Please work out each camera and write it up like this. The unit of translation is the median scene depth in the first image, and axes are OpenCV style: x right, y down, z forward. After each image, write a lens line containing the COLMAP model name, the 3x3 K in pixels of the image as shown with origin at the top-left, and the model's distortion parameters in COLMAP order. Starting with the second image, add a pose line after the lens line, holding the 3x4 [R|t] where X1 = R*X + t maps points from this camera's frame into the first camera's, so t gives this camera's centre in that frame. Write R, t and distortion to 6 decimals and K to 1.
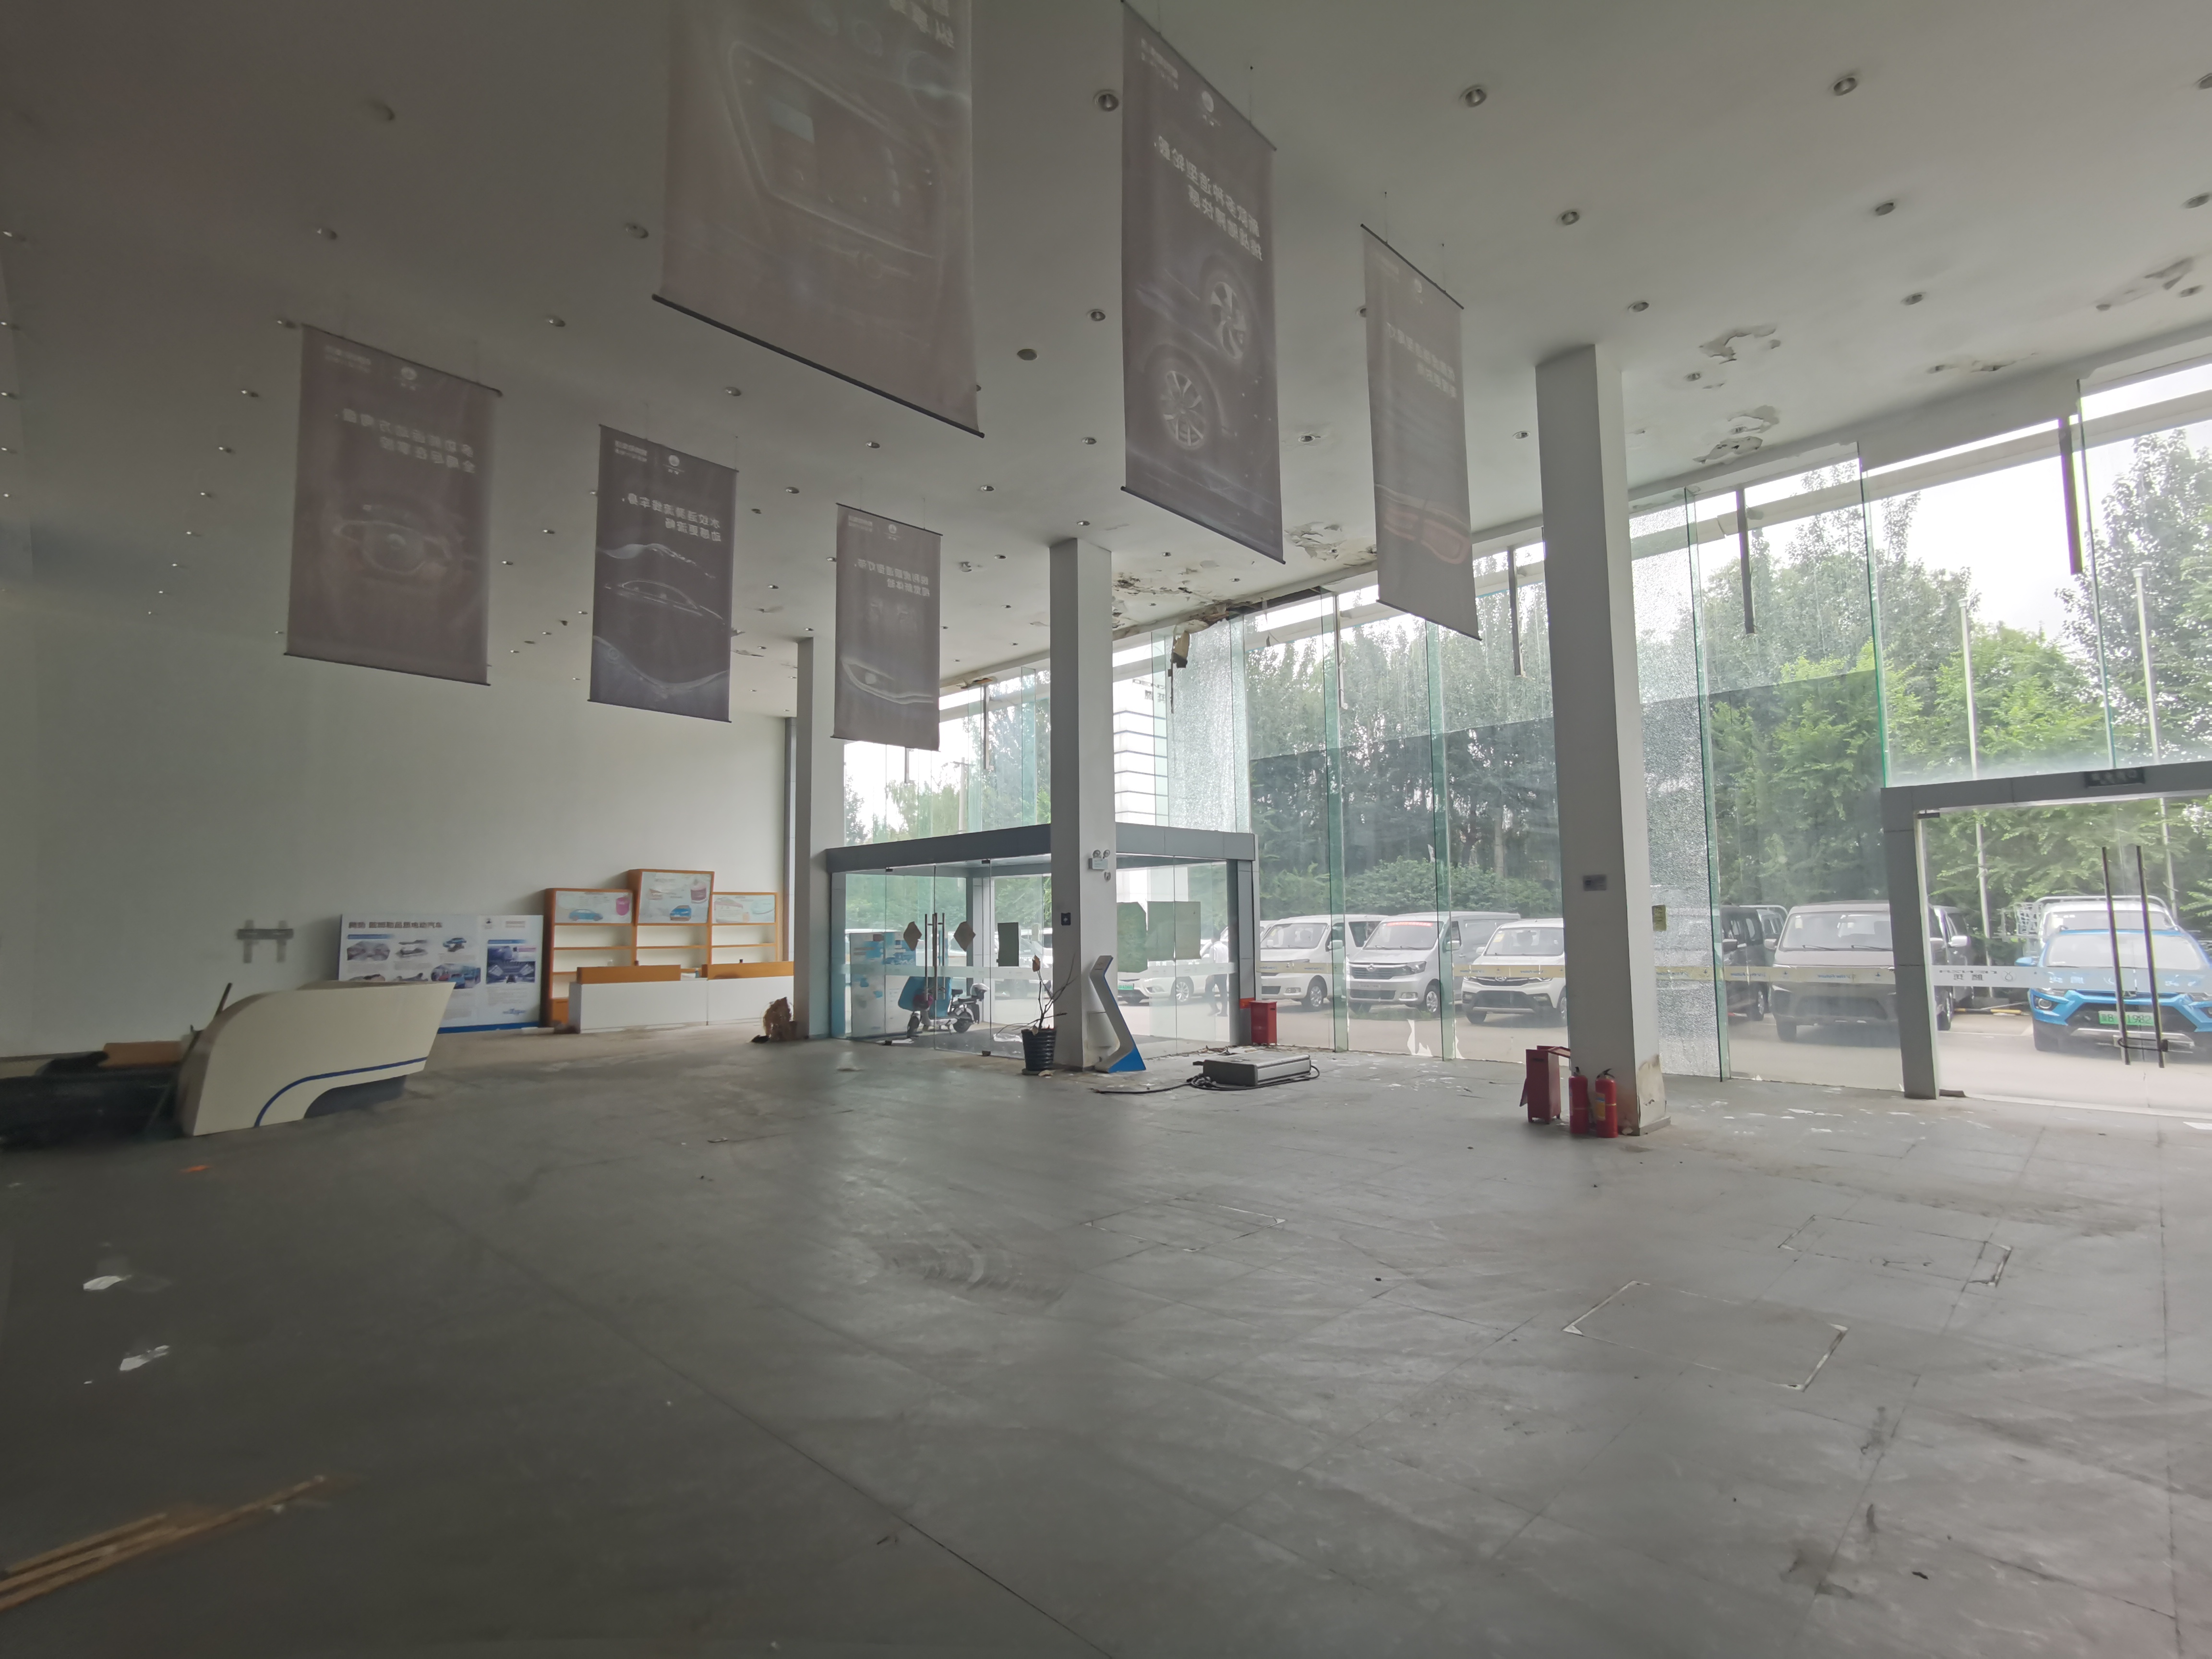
lens RADIAL K [[1052.1, 0, 1100.7], [0, 1052.1, 841.2], [0, 0, 1]] dist [-0.068043, 0.075015]
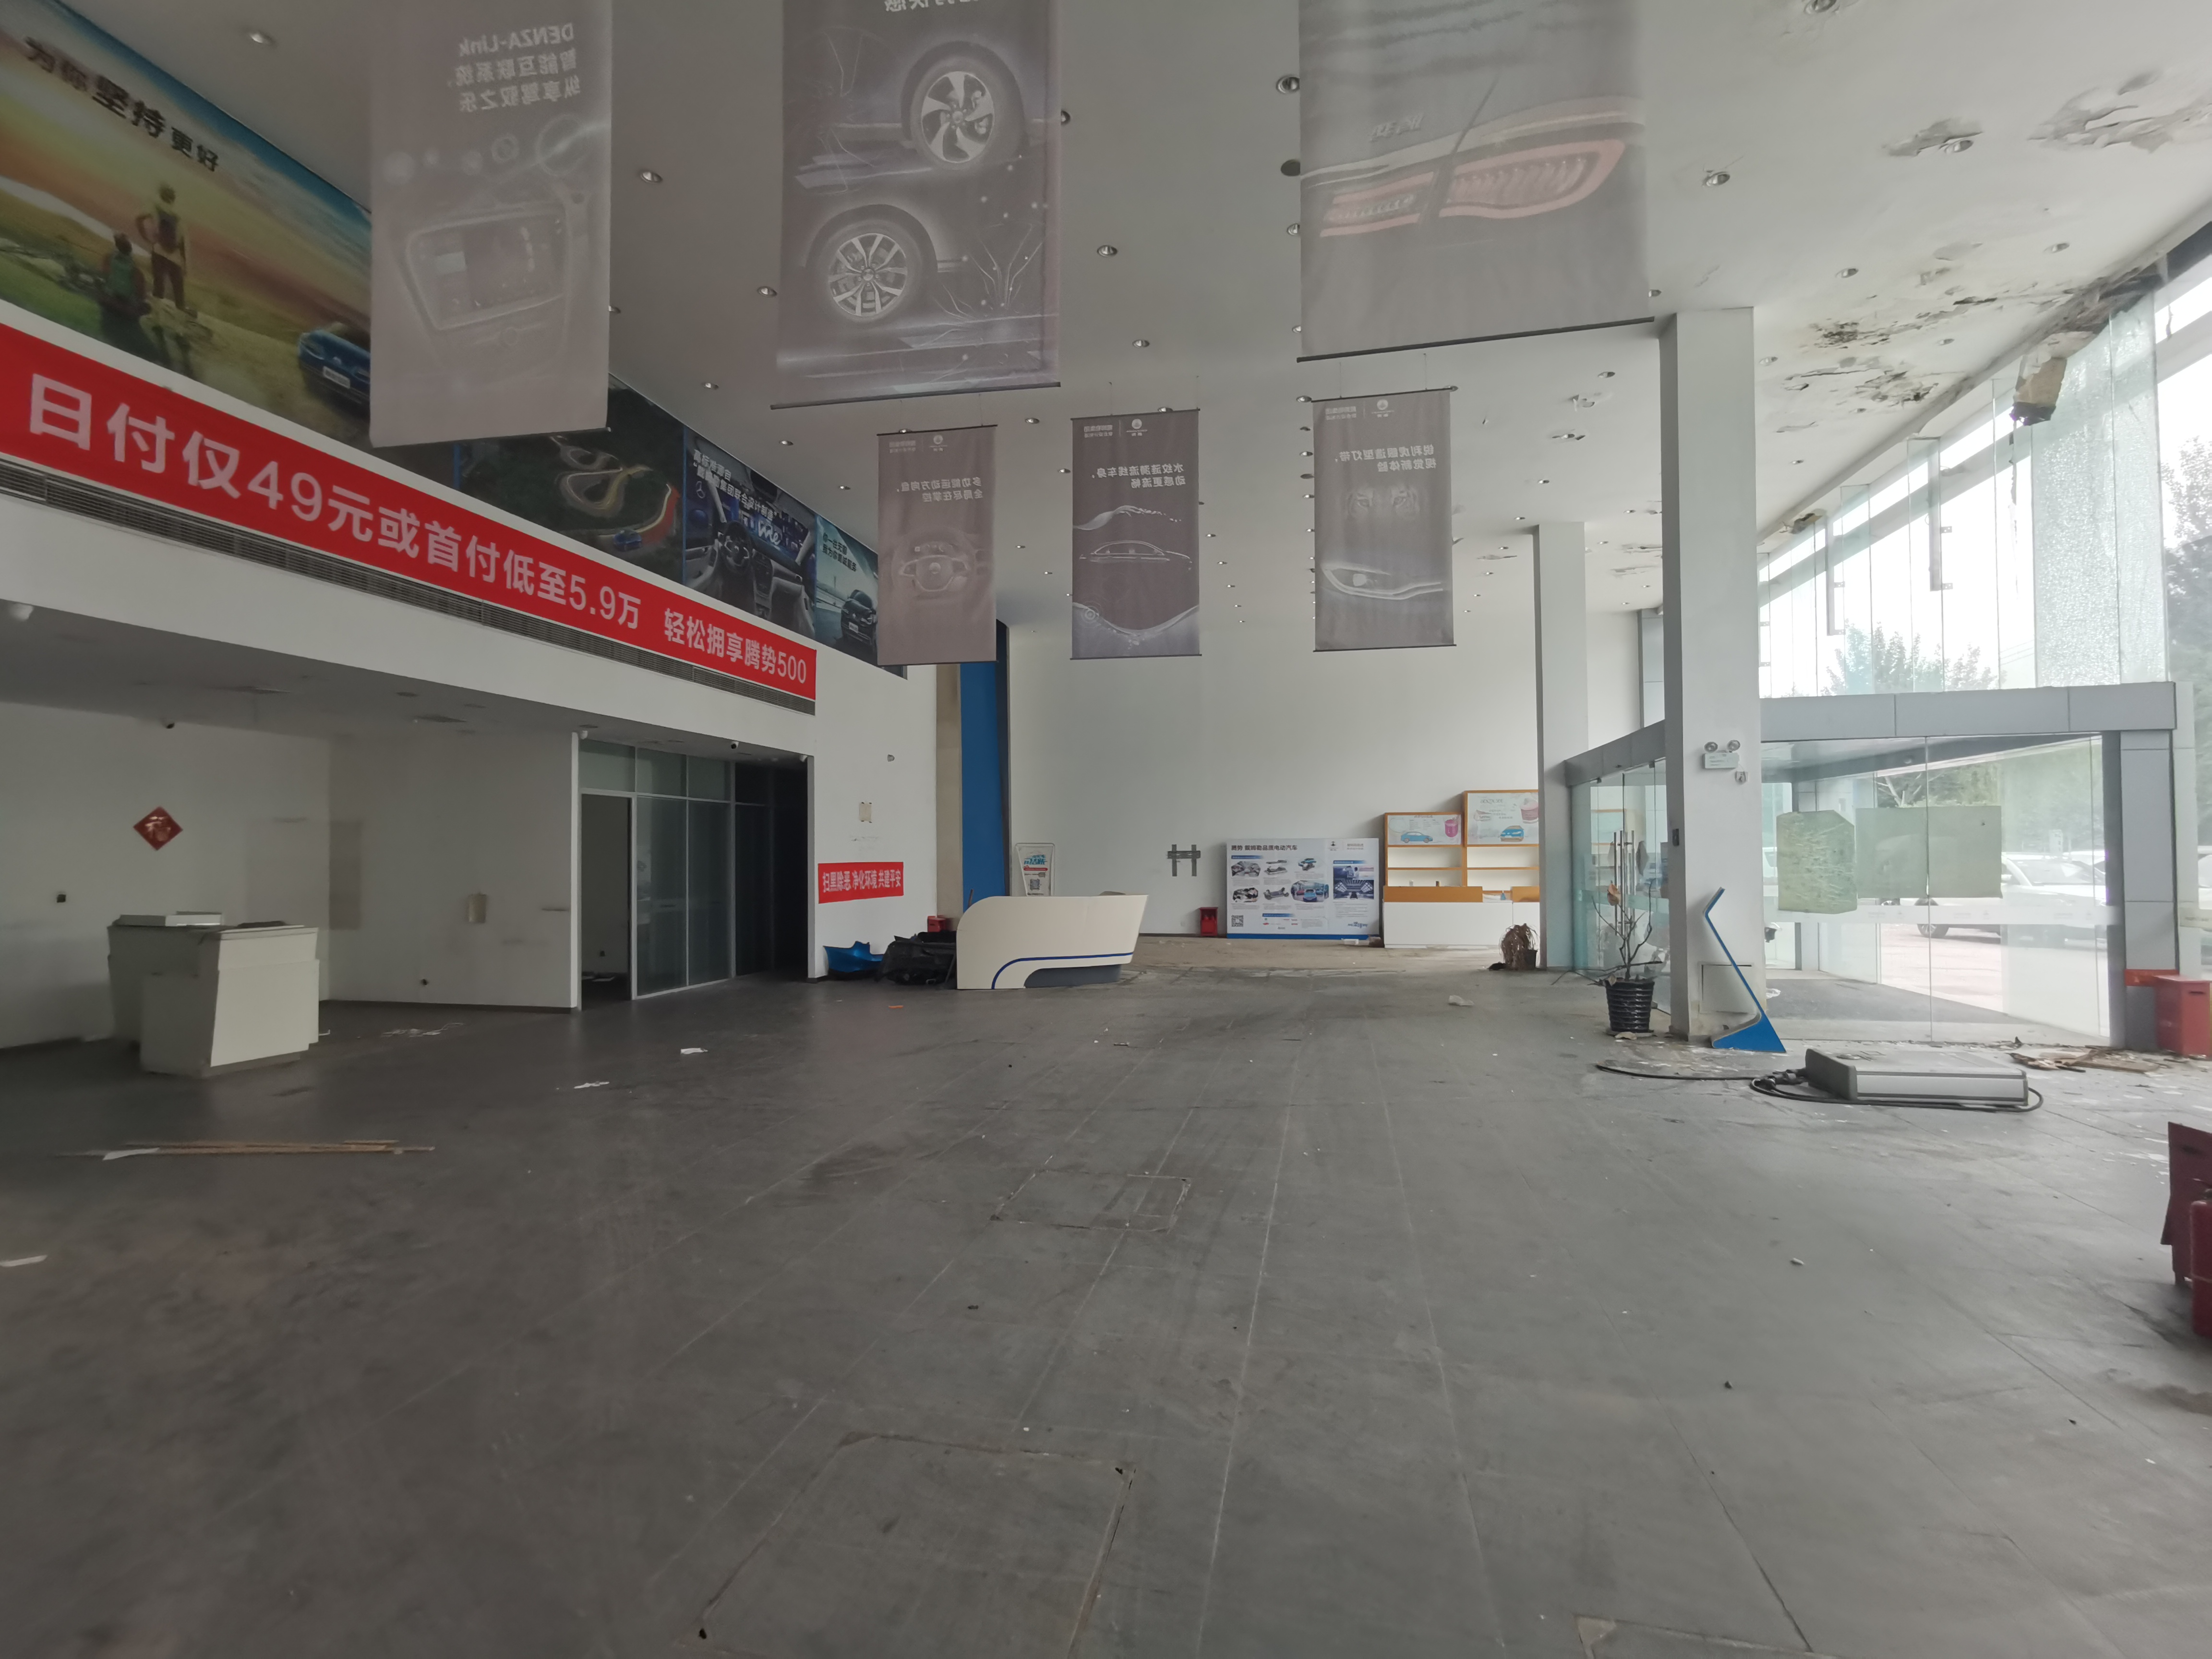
lens RADIAL K [[1070.2, 0, 1145.6], [0, 1070.2, 836.2], [0, 0, 1]] dist [-0.050869, 0.048243]
pose [[0.553520, -0.011077, -0.832763, 0.327150], [0.072004, 0.996804, 0.034600, 0.016611], [0.829718, -0.079114, 0.552548, 0.225980]]
